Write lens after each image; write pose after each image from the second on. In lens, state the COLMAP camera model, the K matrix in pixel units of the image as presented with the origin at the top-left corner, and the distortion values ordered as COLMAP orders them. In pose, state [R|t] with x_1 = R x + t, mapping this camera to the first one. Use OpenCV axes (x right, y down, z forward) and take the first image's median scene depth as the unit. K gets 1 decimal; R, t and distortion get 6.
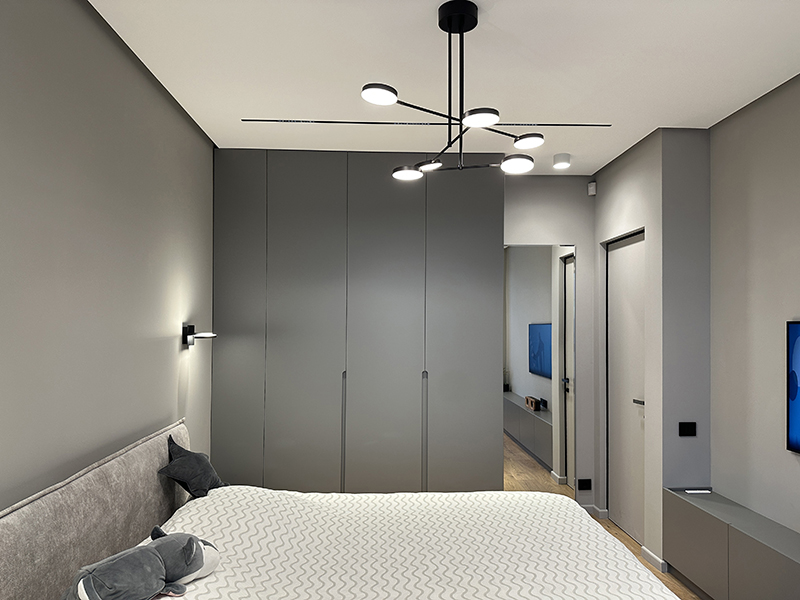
lens RADIAL K [[572.1, 0, 401.0], [0, 572.1, 319.3], [0, 0, 1]] dist [0.005917, -0.034919]
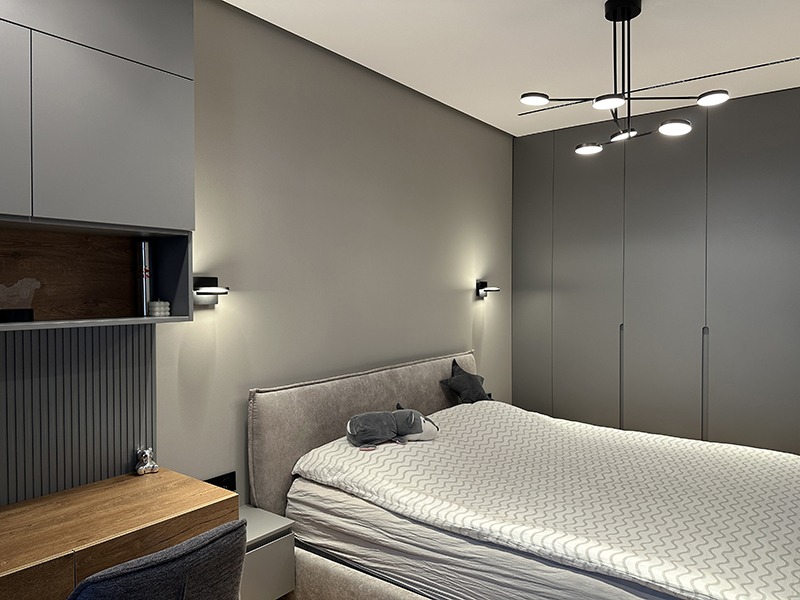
lens RADIAL K [[557.1, 0, 400.0], [0, 557.1, 300.0], [0, 0, 1]] dist [0.033506, -0.037869]
pose [[0.761857, 0.012482, -0.647625, 0.419587], [0.006915, 0.999601, 0.027400, 0.022030], [0.647708, -0.025353, 0.761466, -0.133331]]
